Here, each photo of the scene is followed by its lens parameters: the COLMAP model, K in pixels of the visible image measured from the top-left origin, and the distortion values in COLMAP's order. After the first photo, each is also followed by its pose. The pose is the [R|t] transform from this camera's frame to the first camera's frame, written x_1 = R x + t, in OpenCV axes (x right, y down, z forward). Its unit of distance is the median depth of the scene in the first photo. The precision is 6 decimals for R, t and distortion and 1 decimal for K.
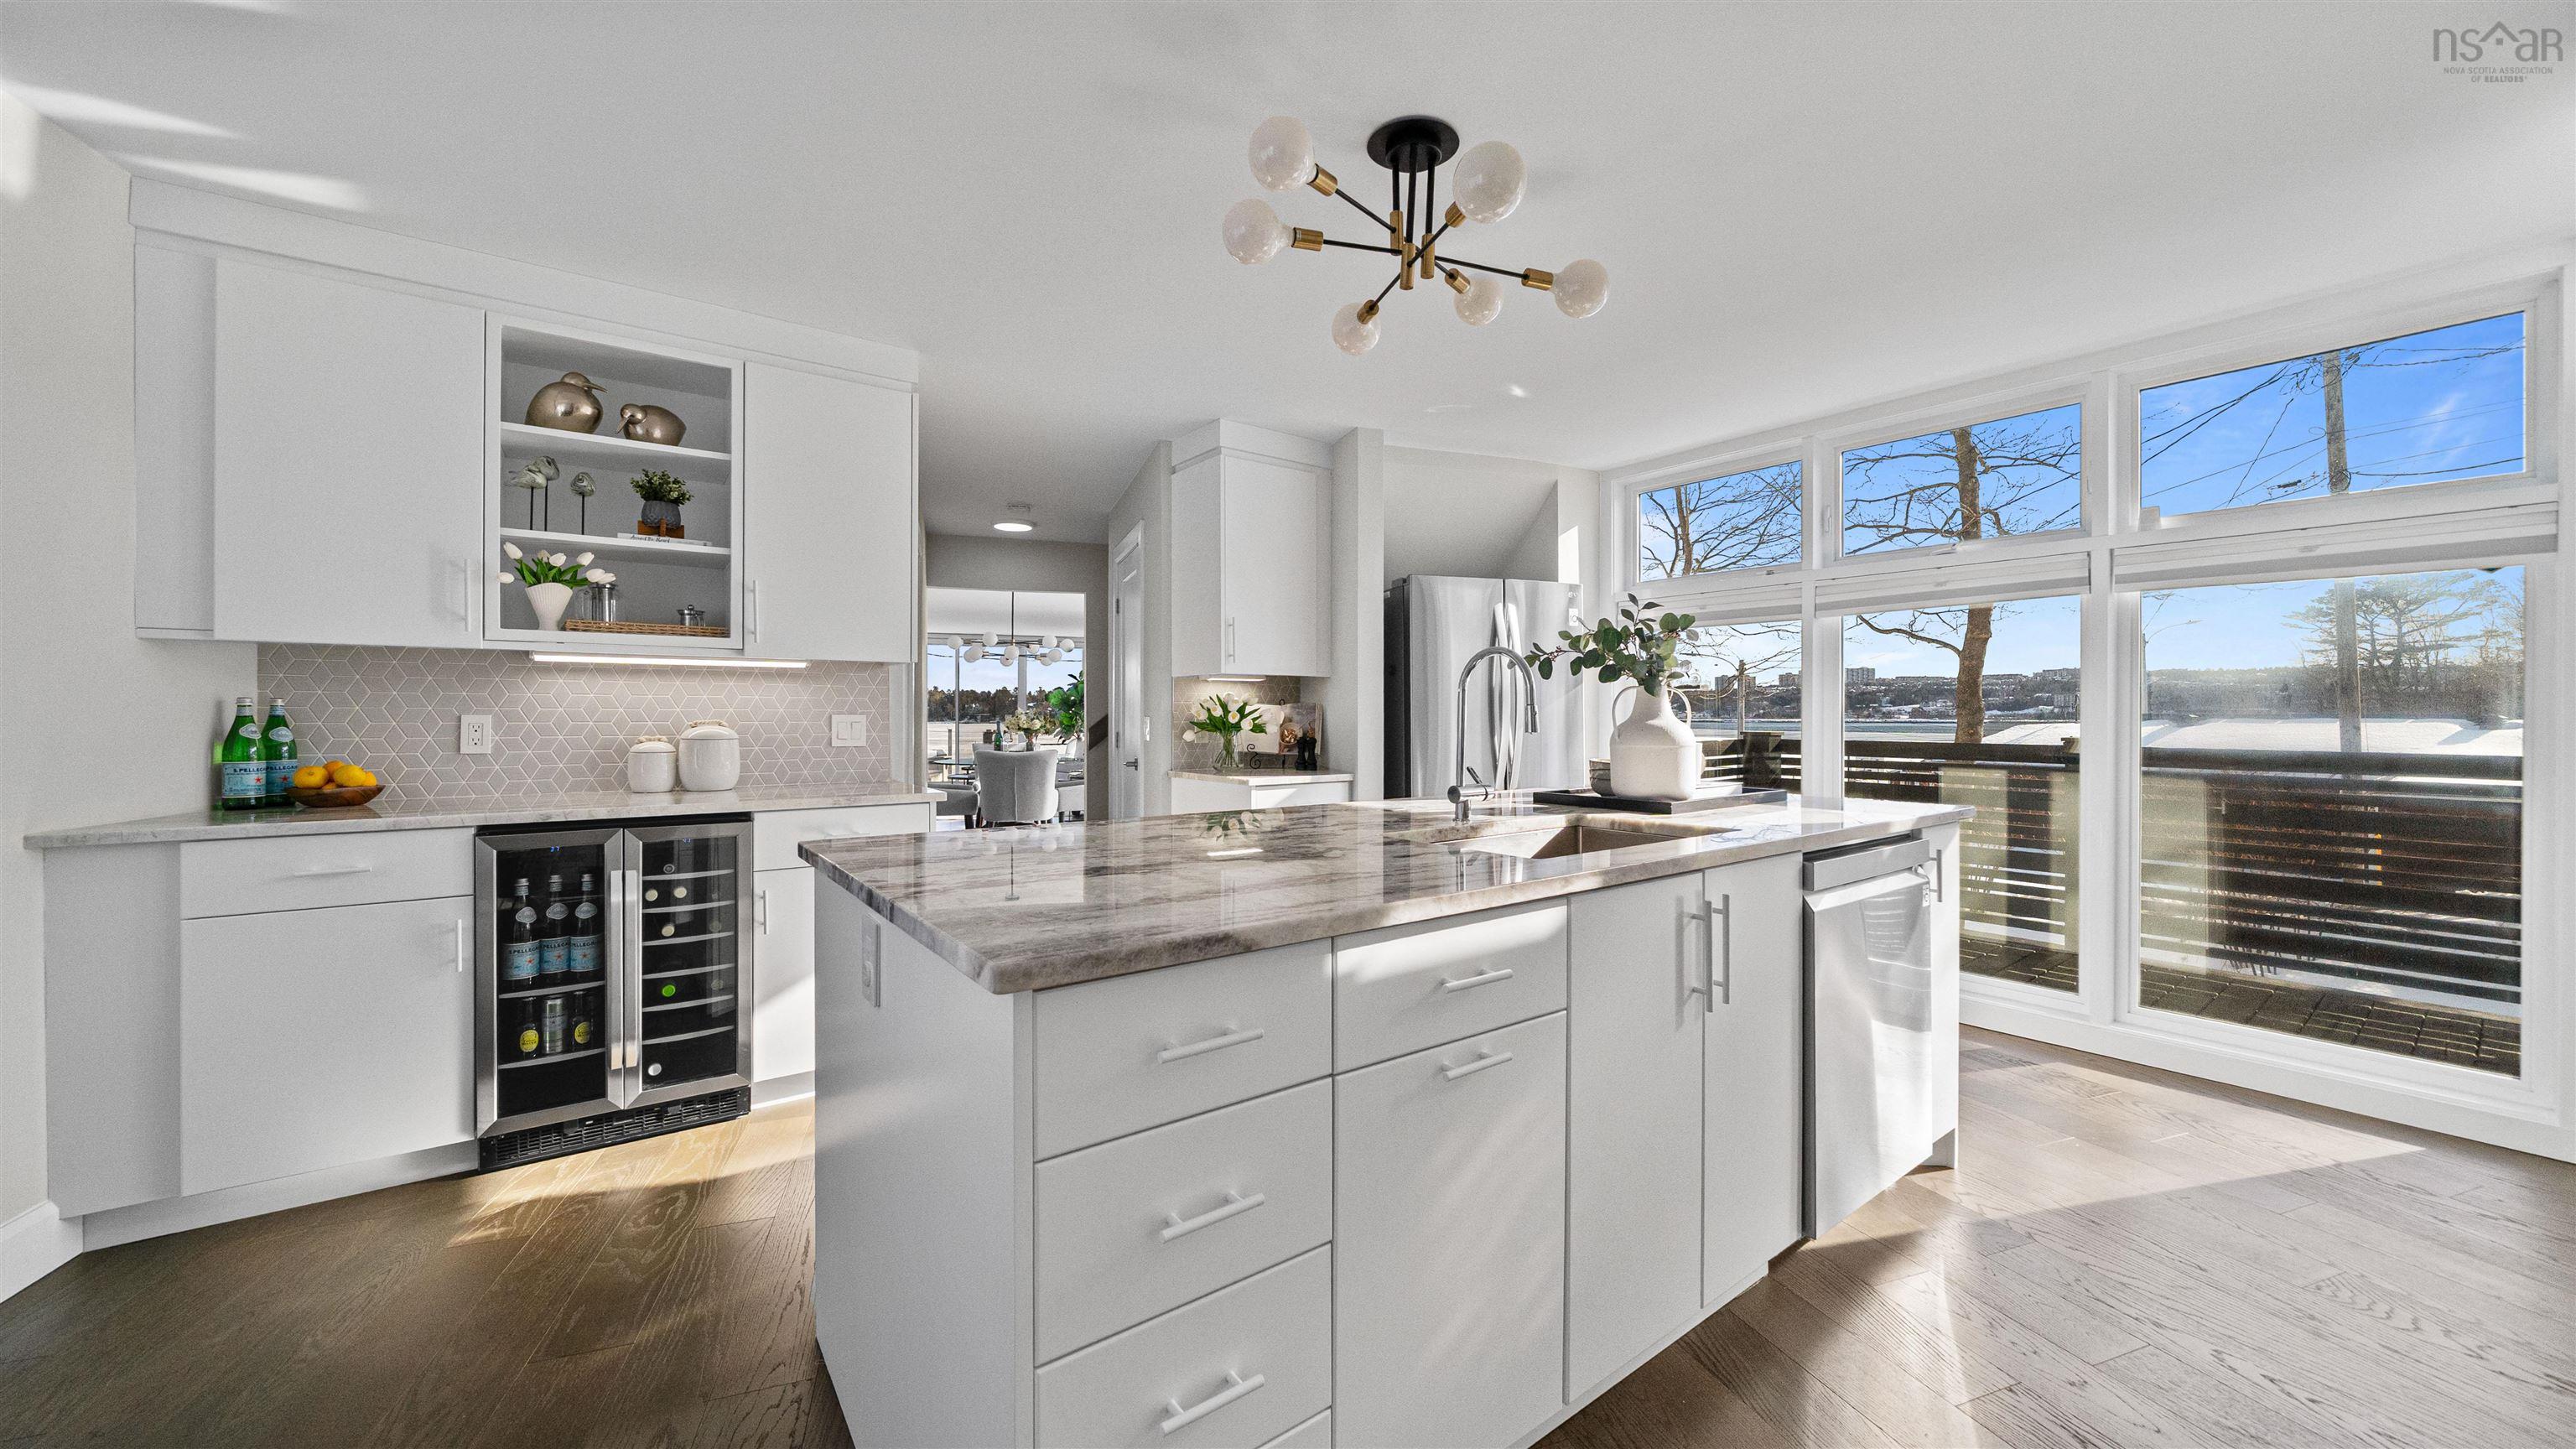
lens RADIAL K [[918.1, 0, 1286.9], [0, 918.1, 706.1], [0, 0, 1]] dist [-0.000520, 0.000180]
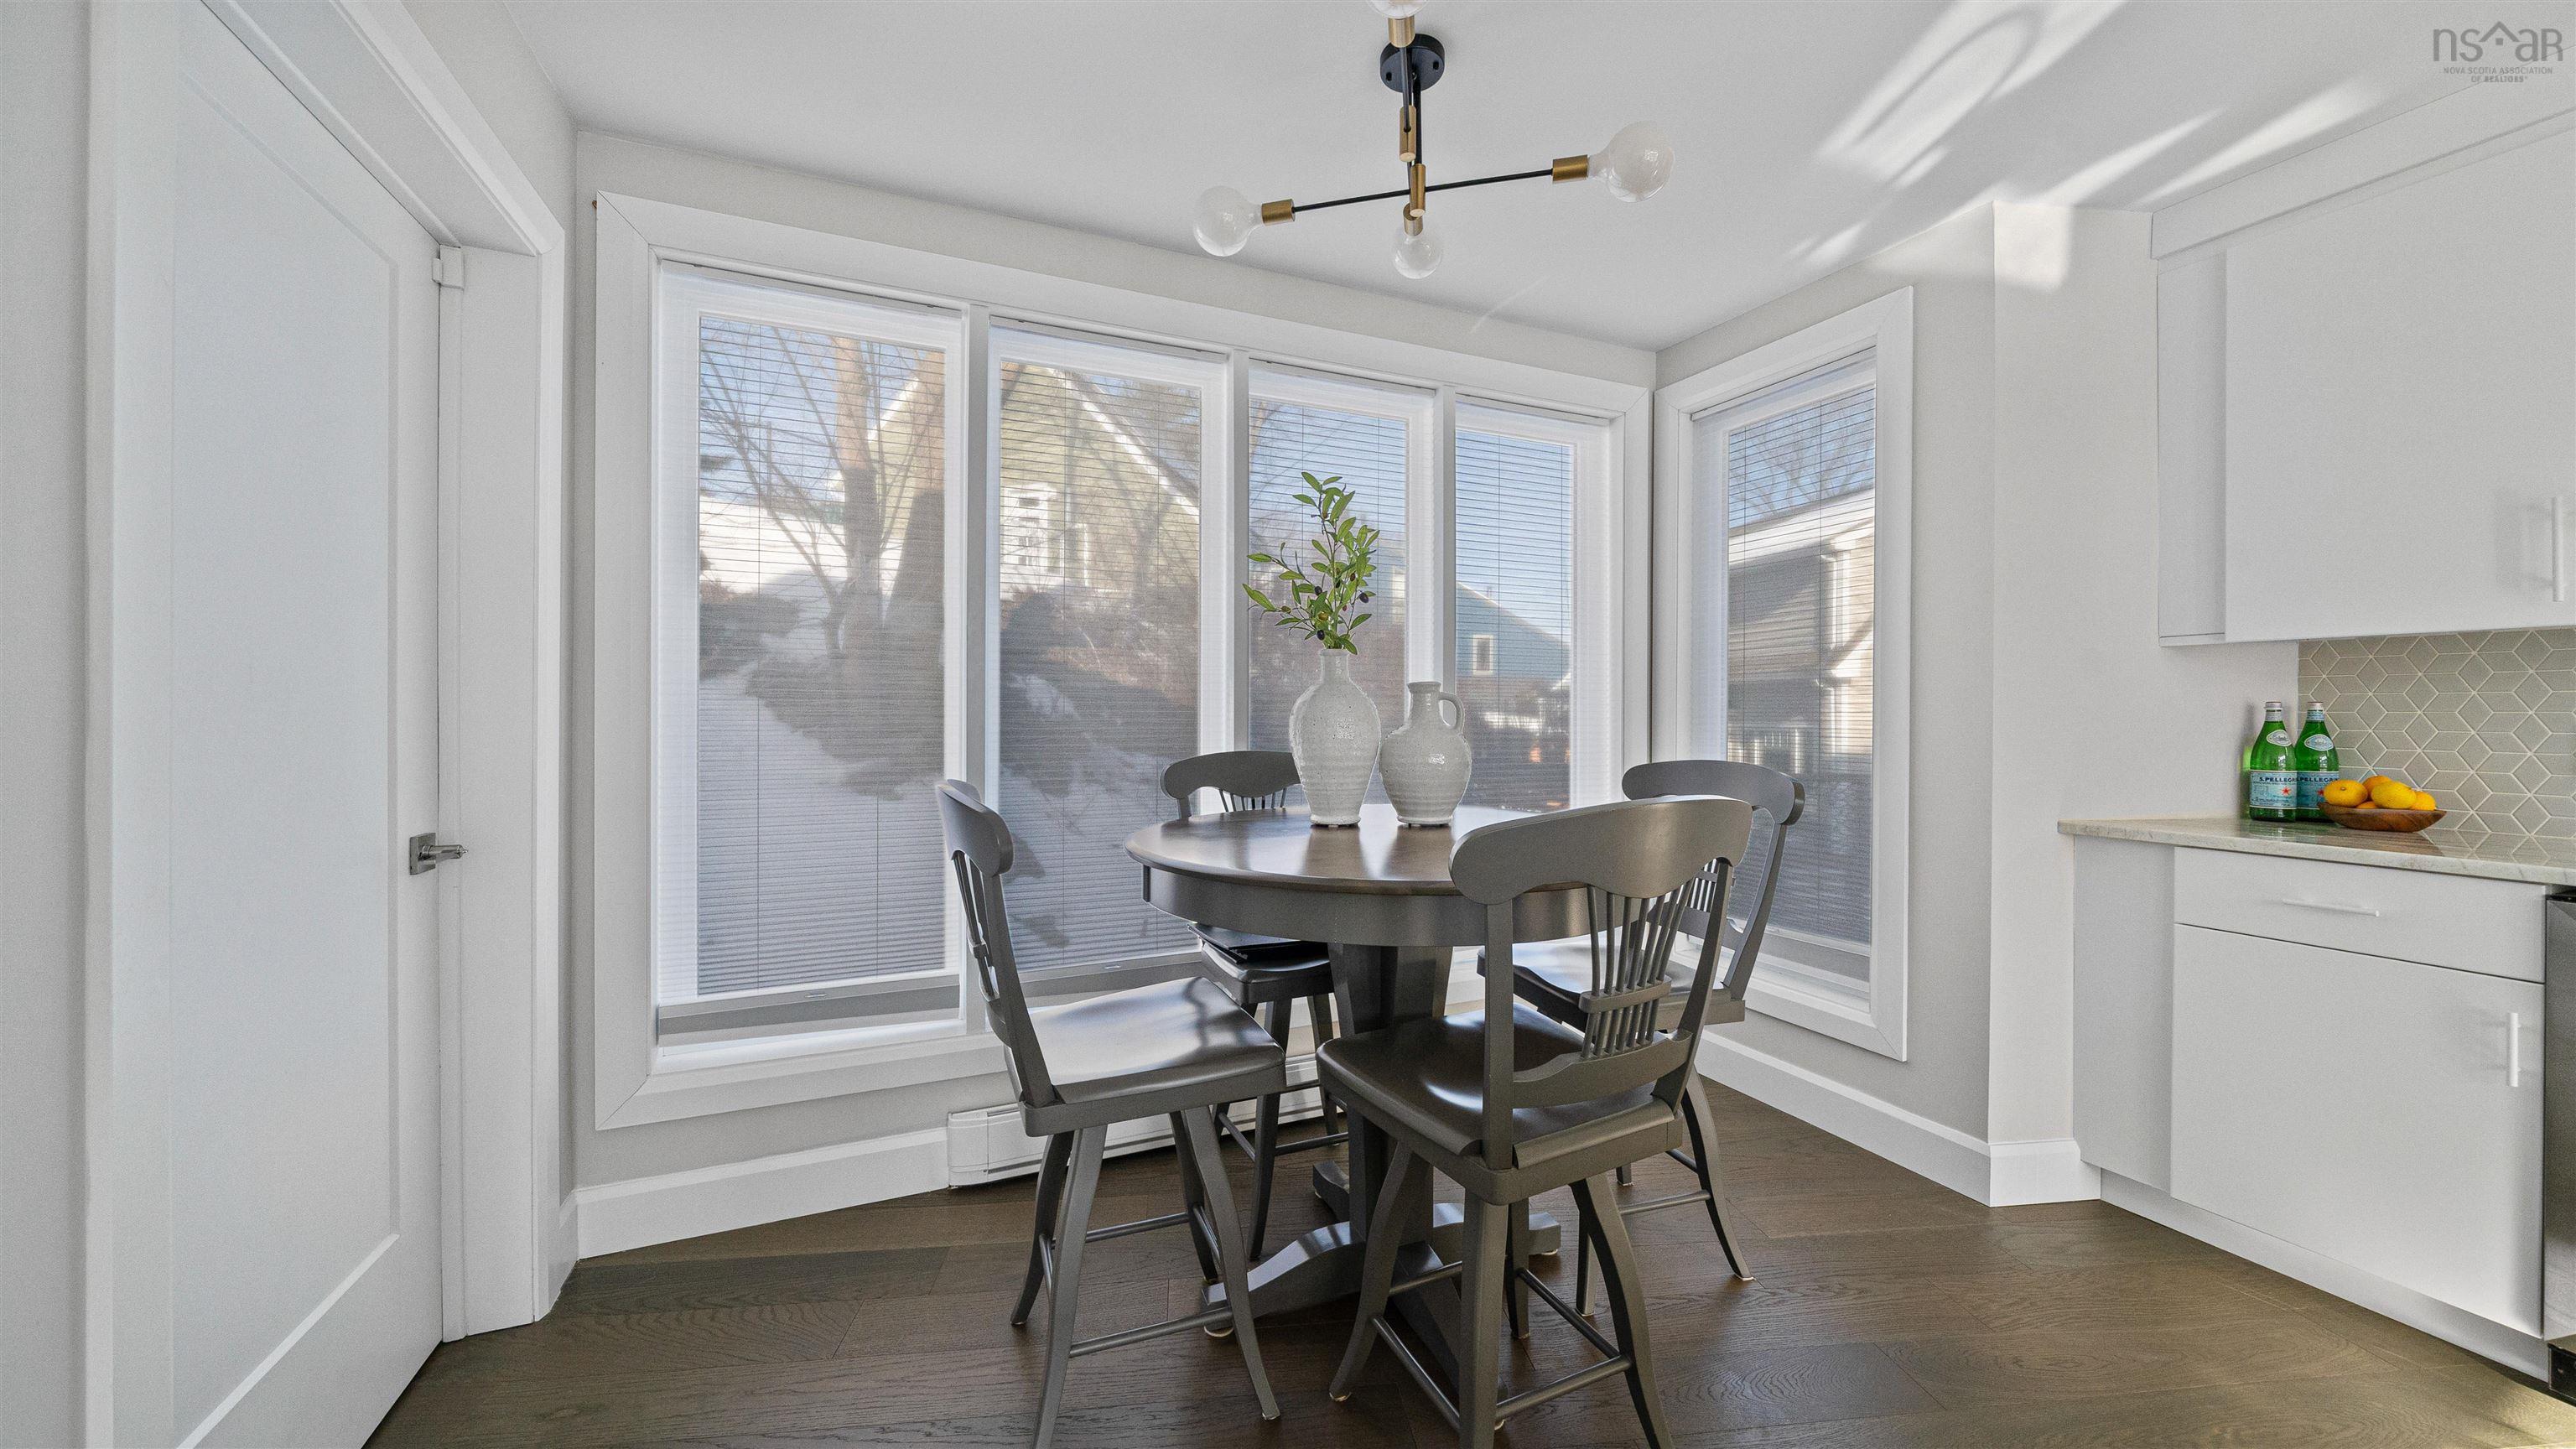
lens RADIAL K [[918.1, 0, 1286.9], [0, 918.1, 706.1], [0, 0, 1]] dist [-0.000520, 0.000180]
pose [[-0.235307, -0.004746, -0.971910, 0.009256], [0.005496, 0.999966, -0.006214, -0.004470], [0.971906, -0.006803, -0.235273, 0.244858]]
